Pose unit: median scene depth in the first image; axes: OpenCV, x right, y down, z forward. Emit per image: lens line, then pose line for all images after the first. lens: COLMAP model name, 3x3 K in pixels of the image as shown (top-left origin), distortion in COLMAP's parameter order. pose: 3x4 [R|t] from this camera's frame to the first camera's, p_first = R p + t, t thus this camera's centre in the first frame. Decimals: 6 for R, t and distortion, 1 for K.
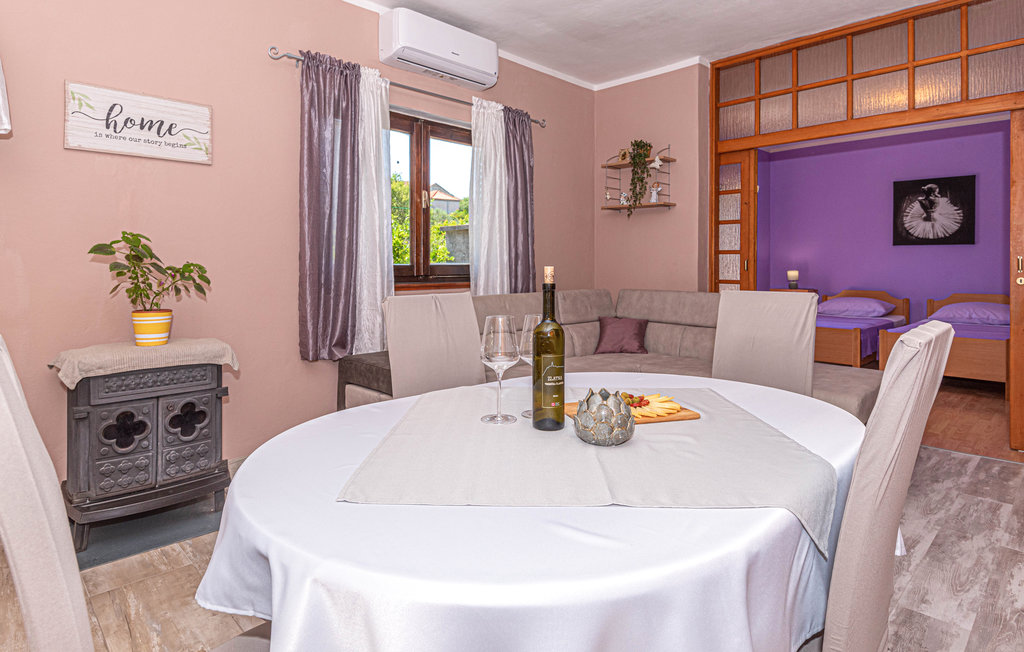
lens RADIAL K [[570.7, 0, 508.8], [0, 570.7, 270.9], [0, 0, 1]] dist [0.001601, -0.000115]
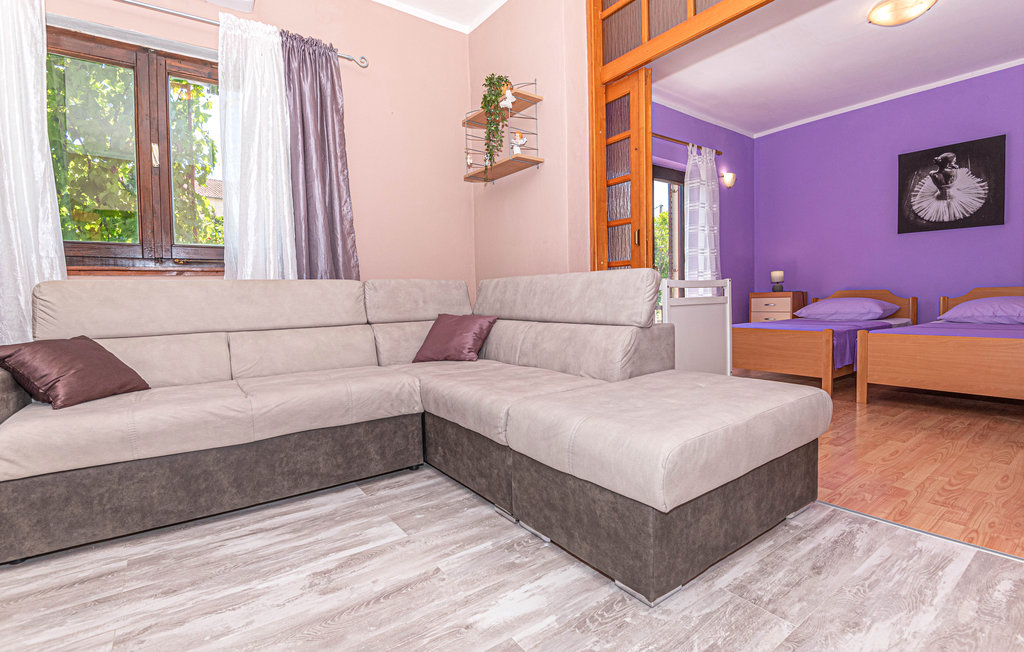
lens RADIAL K [[479.9, 0, 512.0], [0, 479.9, 326.0], [0, 0, 1]] dist [-0.024996, -0.000938]
pose [[0.989676, -0.017265, -0.142276, 0.233621], [0.023905, 0.998697, 0.045091, 0.046975], [0.141312, -0.048027, 0.988799, 0.264043]]
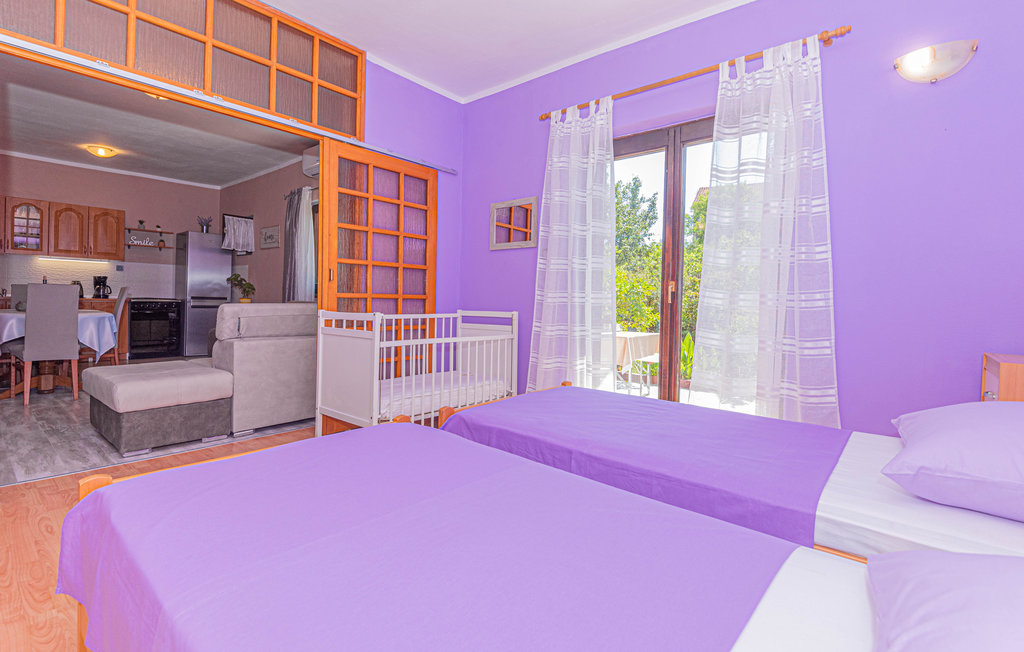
lens RADIAL K [[479.9, 0, 552.8], [0, 479.9, 303.0], [0, 0, 1]] dist [-0.046537, -0.000539]
pose [[0.161075, -0.001040, -0.986942, 0.805158], [-0.028492, 0.999578, -0.005703, 0.025014], [0.986531, 0.029038, 0.160977, 0.839815]]
